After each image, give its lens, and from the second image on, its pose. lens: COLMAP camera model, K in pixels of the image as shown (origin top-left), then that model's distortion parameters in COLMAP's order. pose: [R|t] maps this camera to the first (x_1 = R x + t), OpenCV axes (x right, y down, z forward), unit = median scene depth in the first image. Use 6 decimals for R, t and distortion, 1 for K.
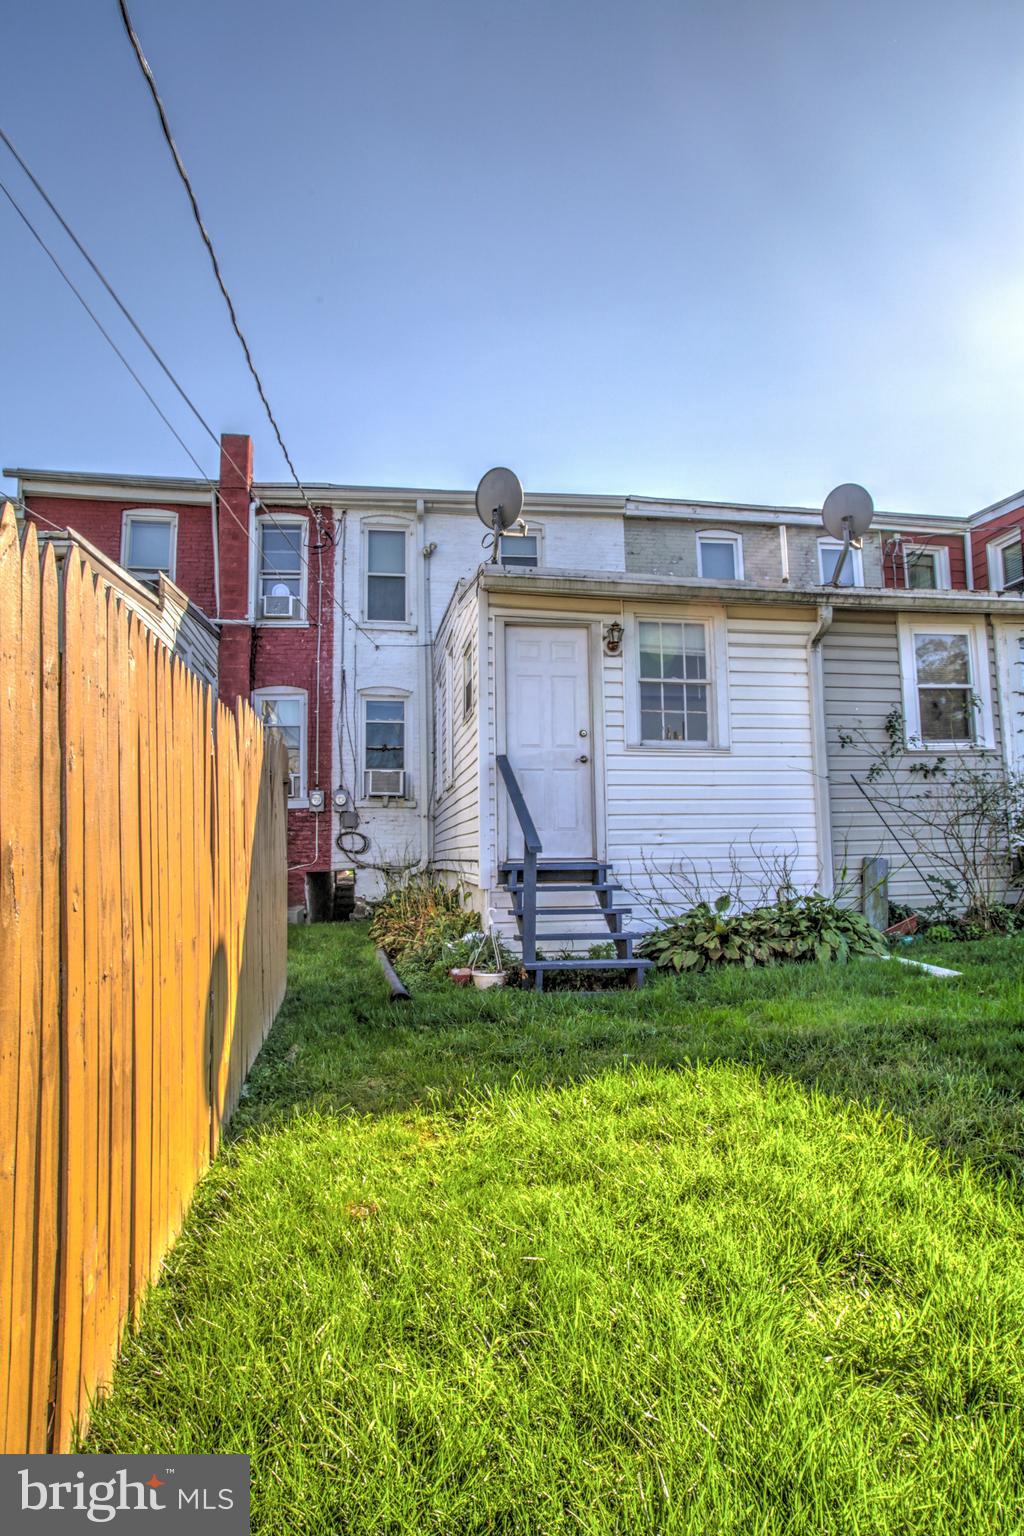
lens RADIAL K [[883.2, 0, 500.4], [0, 883.2, 762.6], [0, 0, 1]] dist [-0.095791, 0.074990]
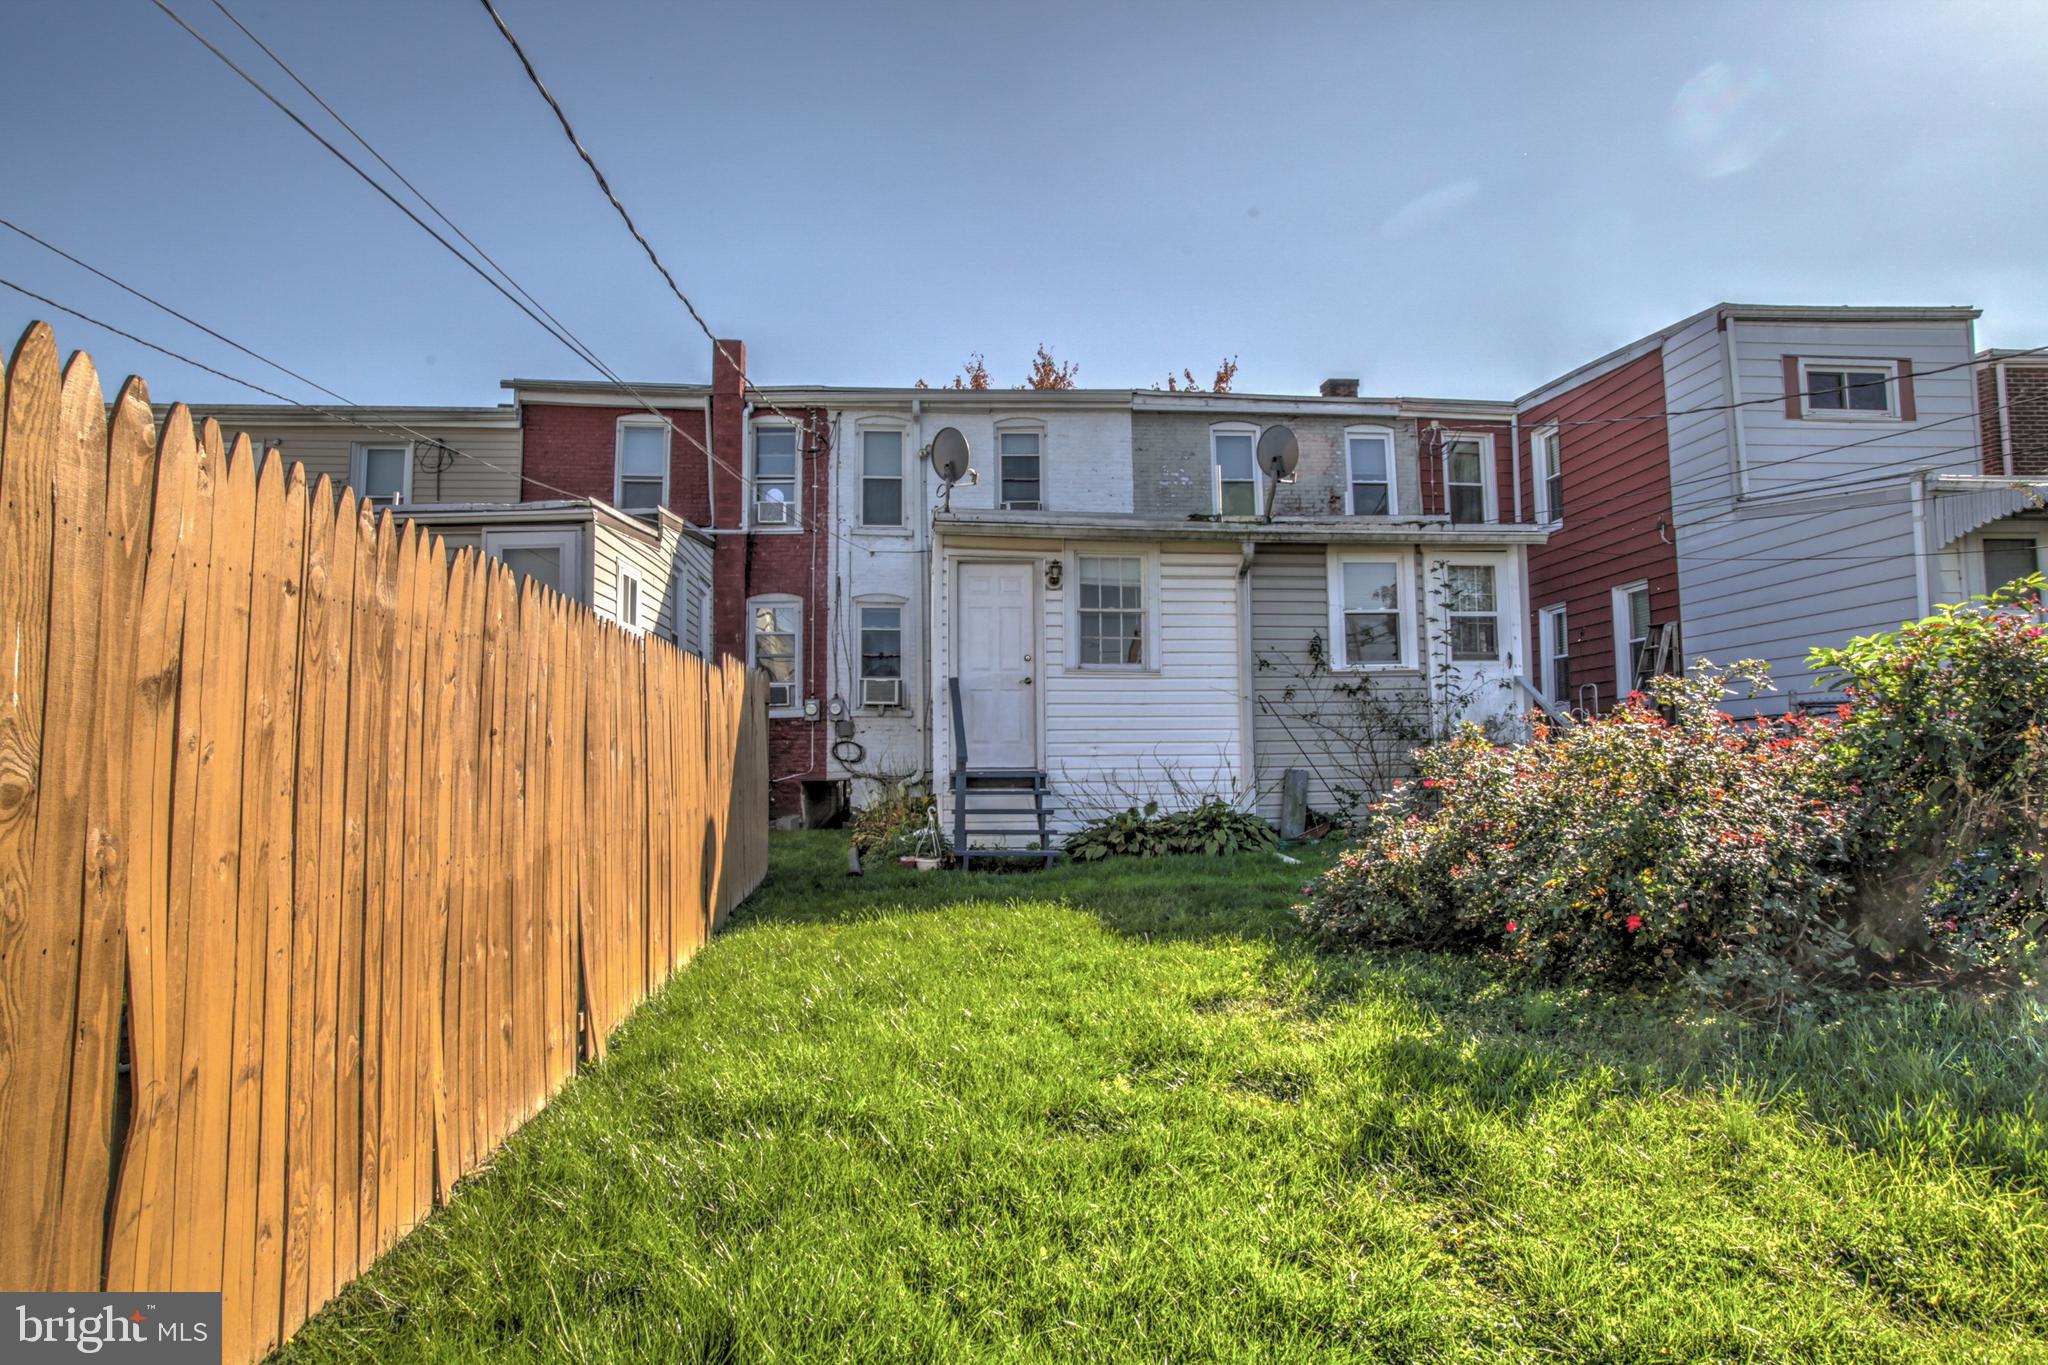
lens RADIAL K [[1177.6, 0, 1018.4], [0, 1177.6, 671.8], [0, 0, 1]] dist [-0.095791, 0.074990]
pose [[0.998199, 0.000914, -0.059978, 0.104779], [0.000482, 0.999729, 0.023267, -0.030619], [0.059983, -0.023254, 0.997929, -0.311648]]
